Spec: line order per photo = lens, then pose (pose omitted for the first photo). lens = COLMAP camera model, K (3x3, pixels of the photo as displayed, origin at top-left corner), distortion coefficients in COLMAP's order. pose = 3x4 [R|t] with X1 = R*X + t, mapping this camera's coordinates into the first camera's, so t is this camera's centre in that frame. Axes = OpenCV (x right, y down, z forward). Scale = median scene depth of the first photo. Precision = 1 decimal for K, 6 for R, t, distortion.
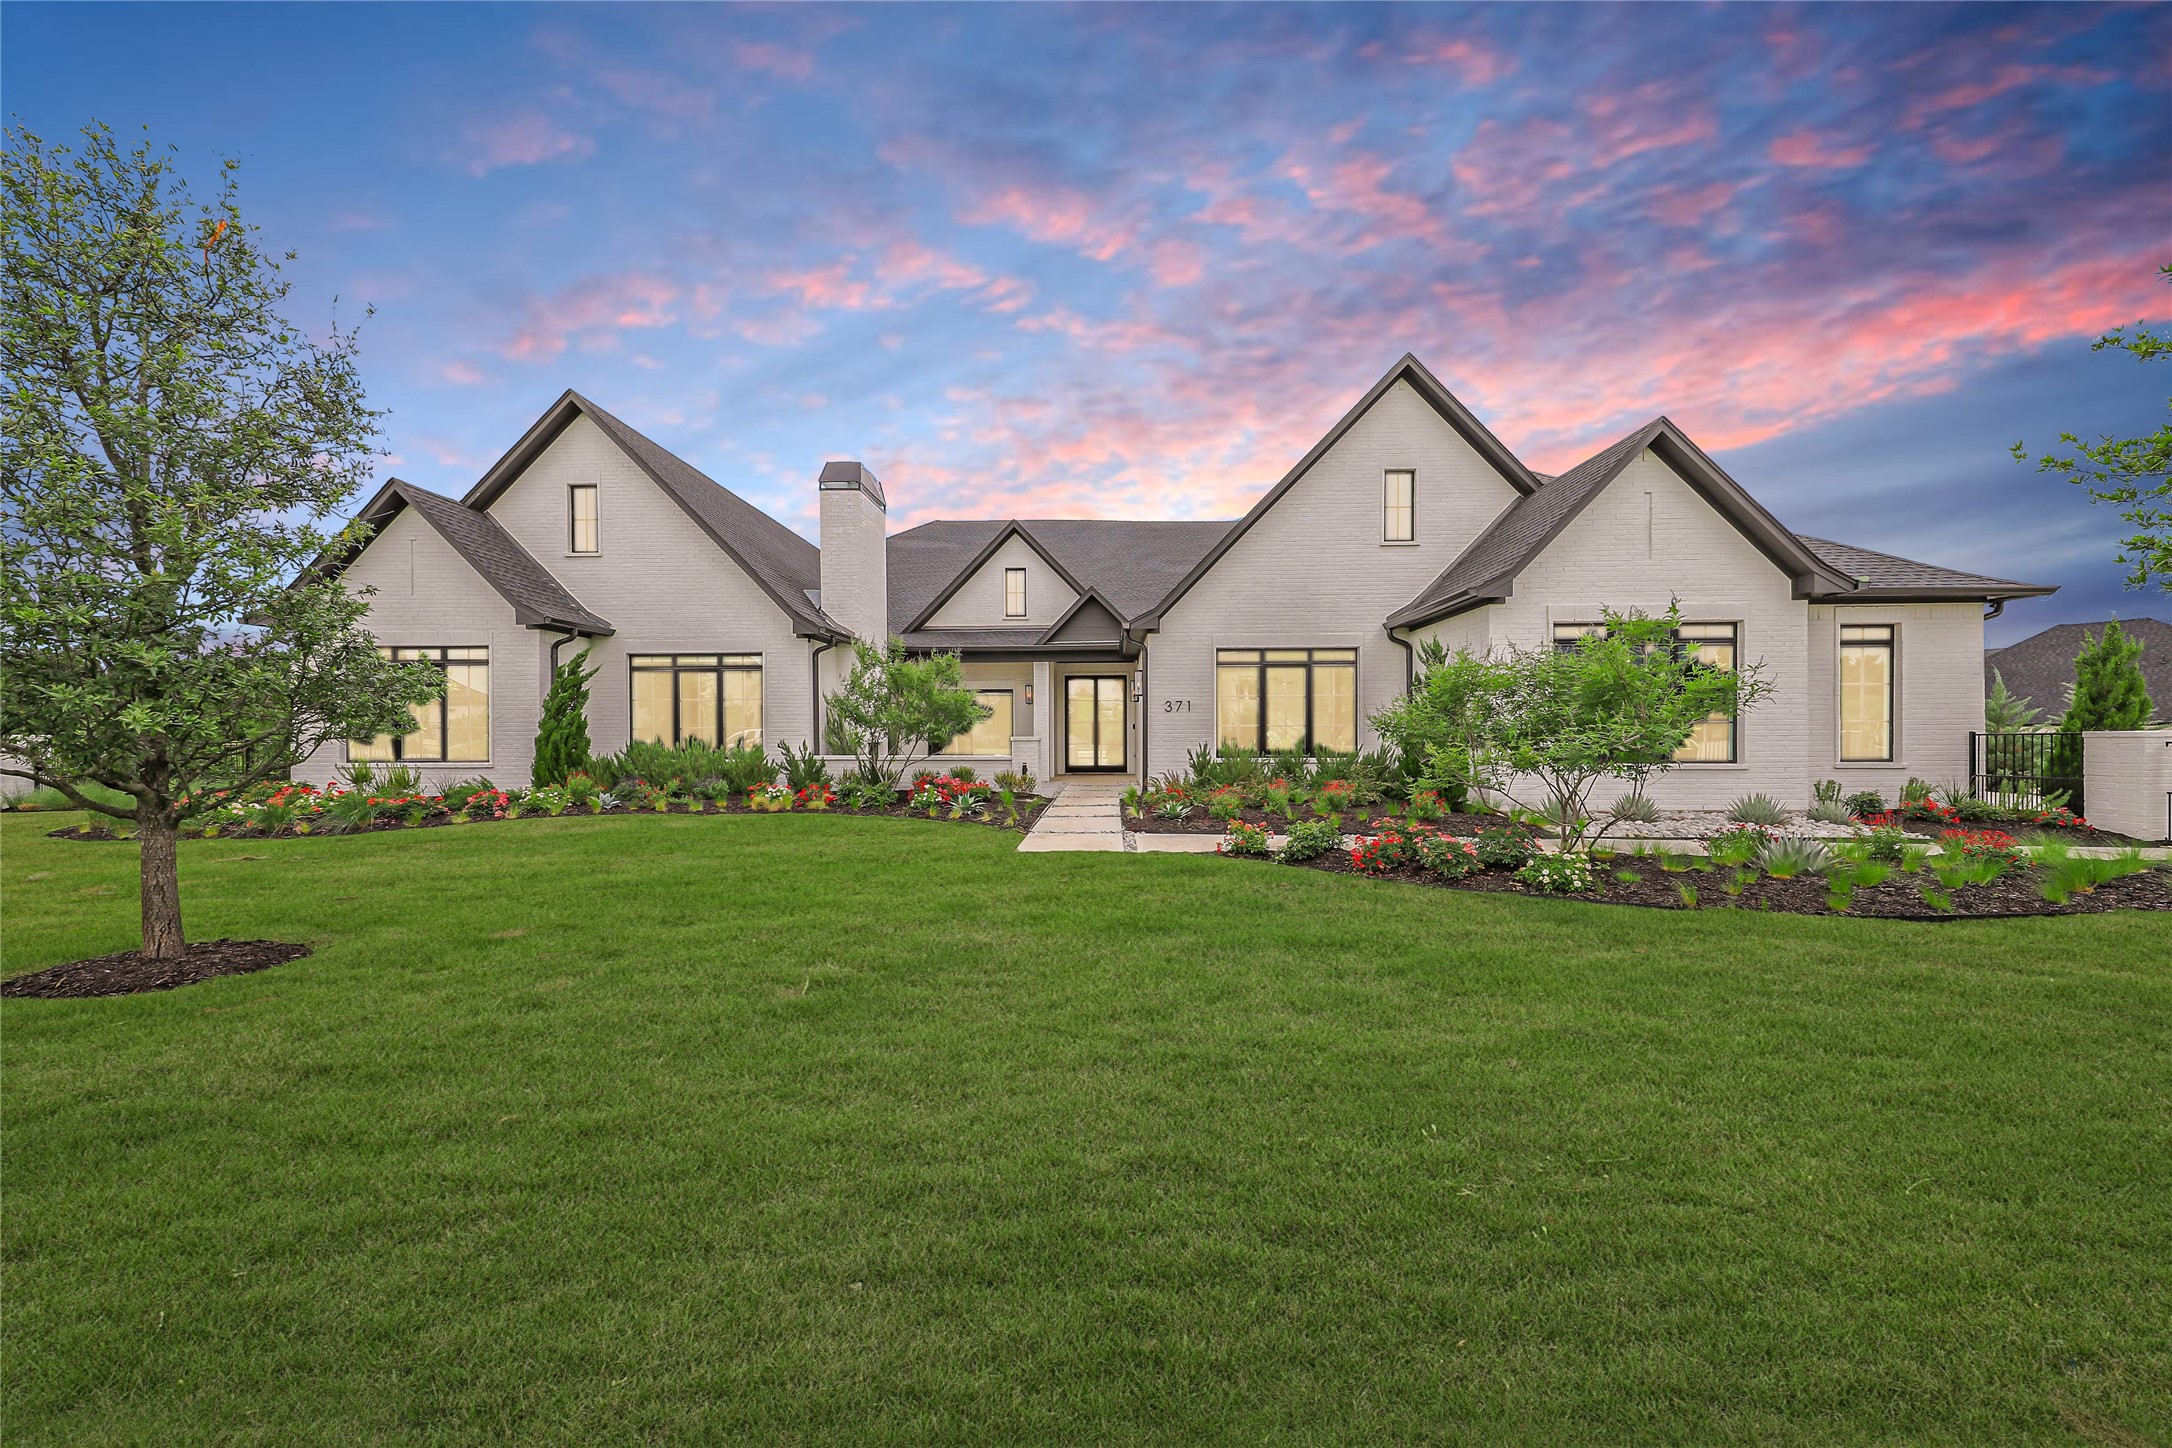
lens RADIAL K [[812.9, 0, 1087.6], [0, 812.9, 726.3], [0, 0, 1]] dist [0.000032, 0.000001]
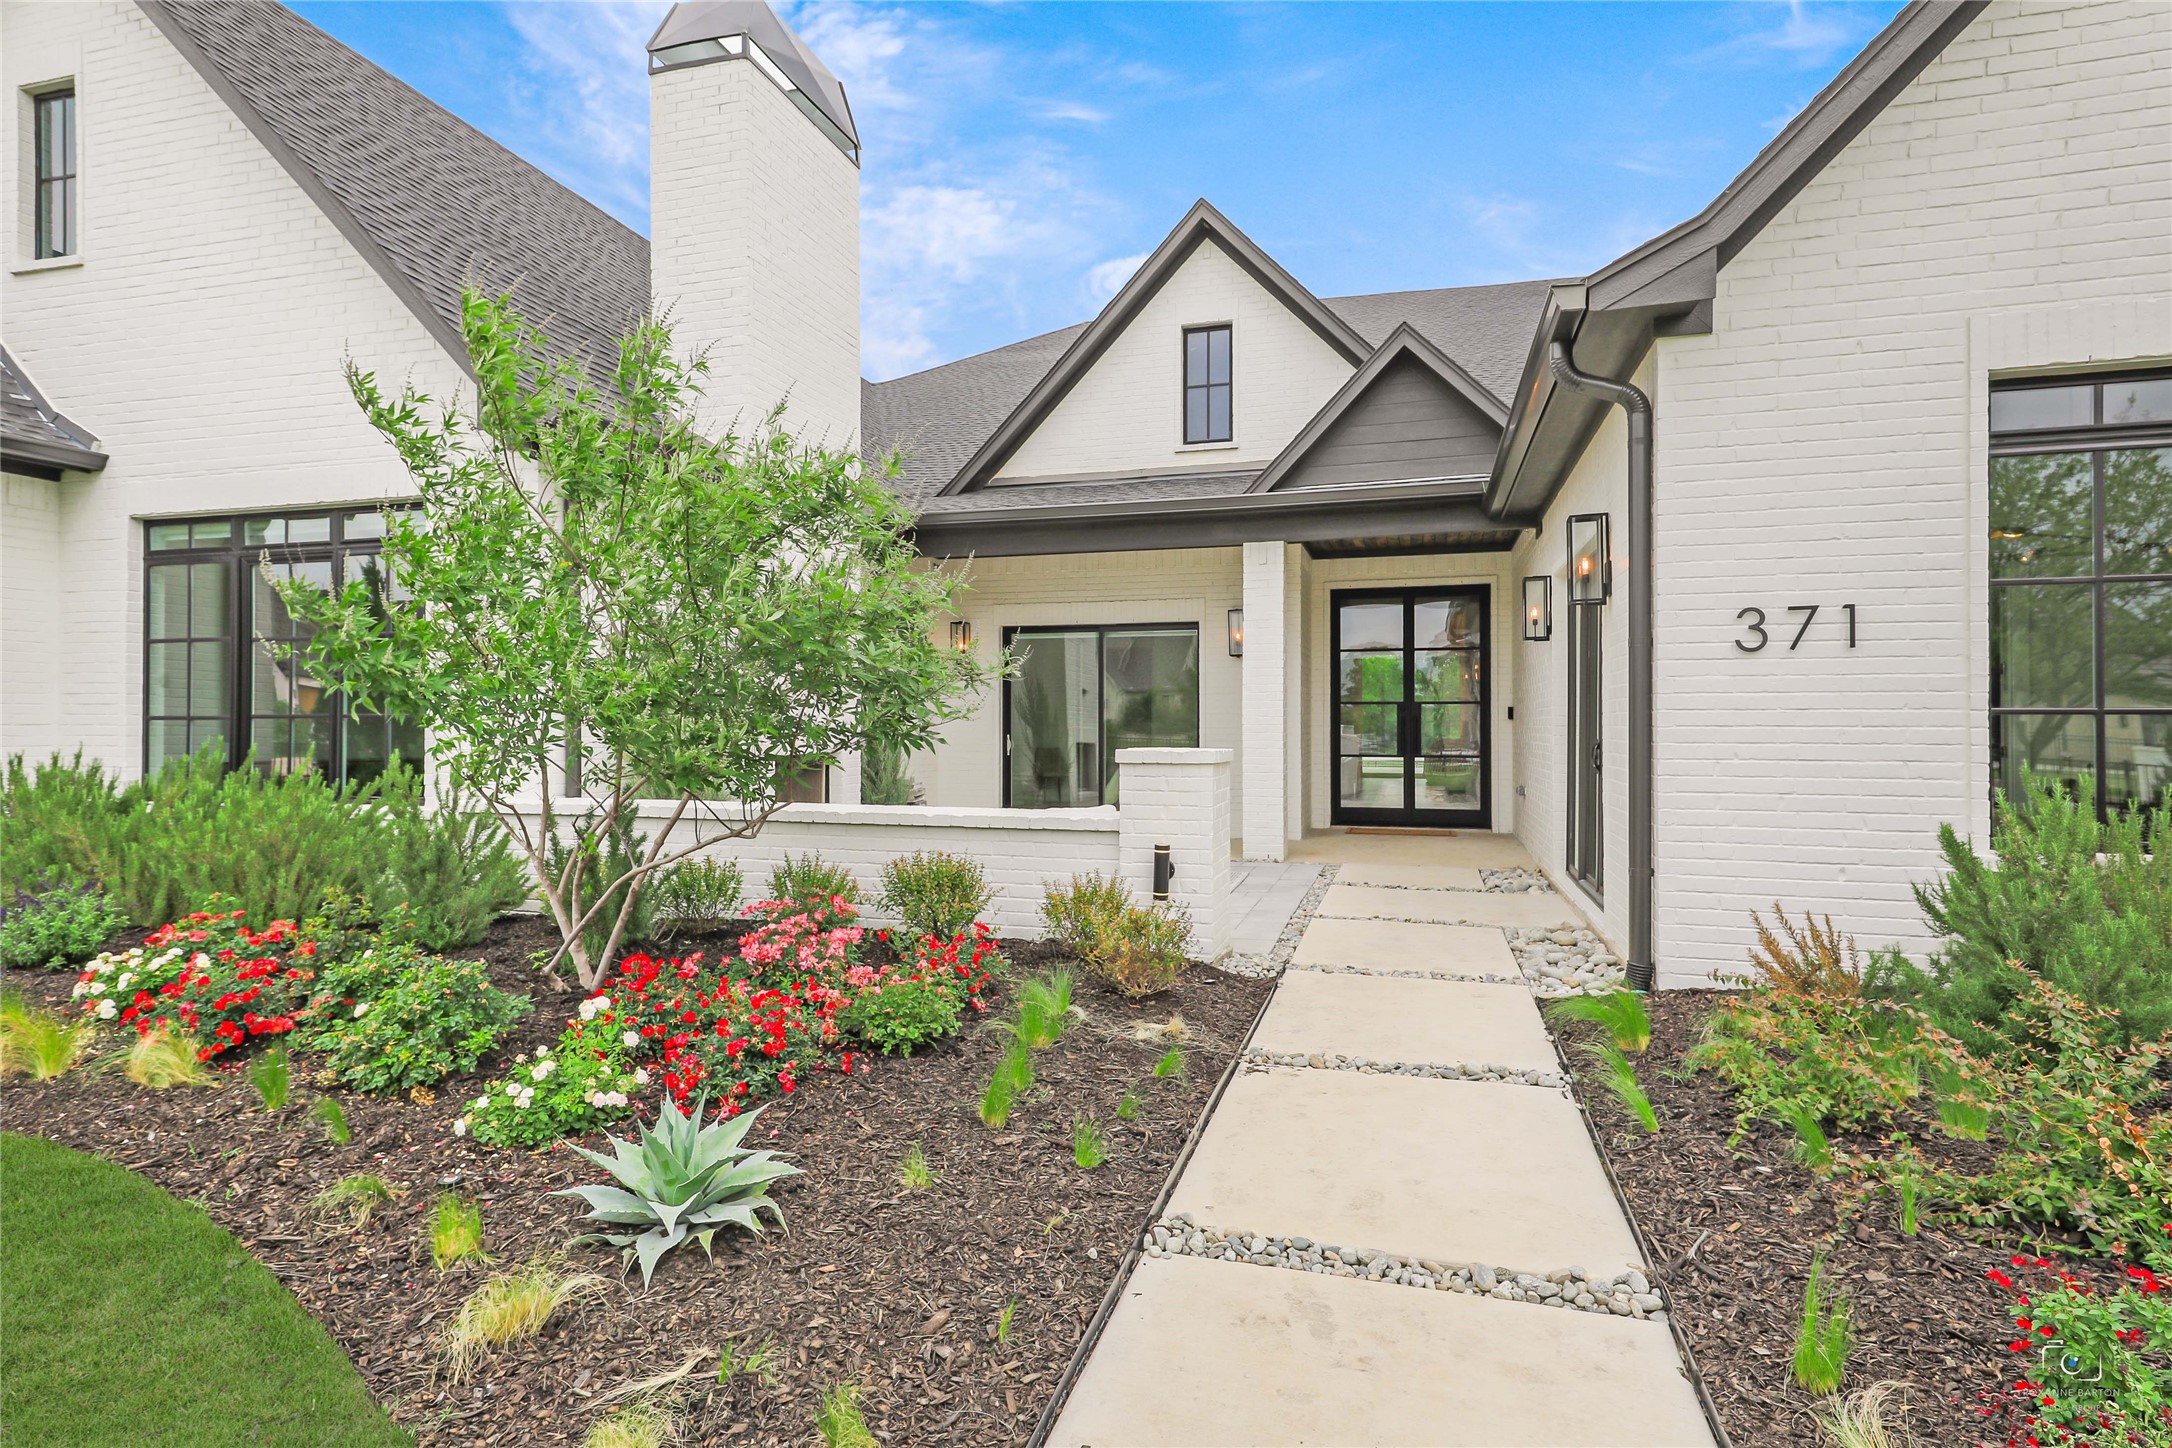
lens RADIAL K [[1146.7, 0, 1077.7], [0, 1146.7, 716.4], [0, 0, 1]] dist [0.002922, 0.000169]
pose [[0.968995, -0.000454, -0.247079, -0.009842], [-0.000297, 0.999995, -0.003004, 0.002826], [0.247080, 0.002984, 0.968991, 0.481326]]
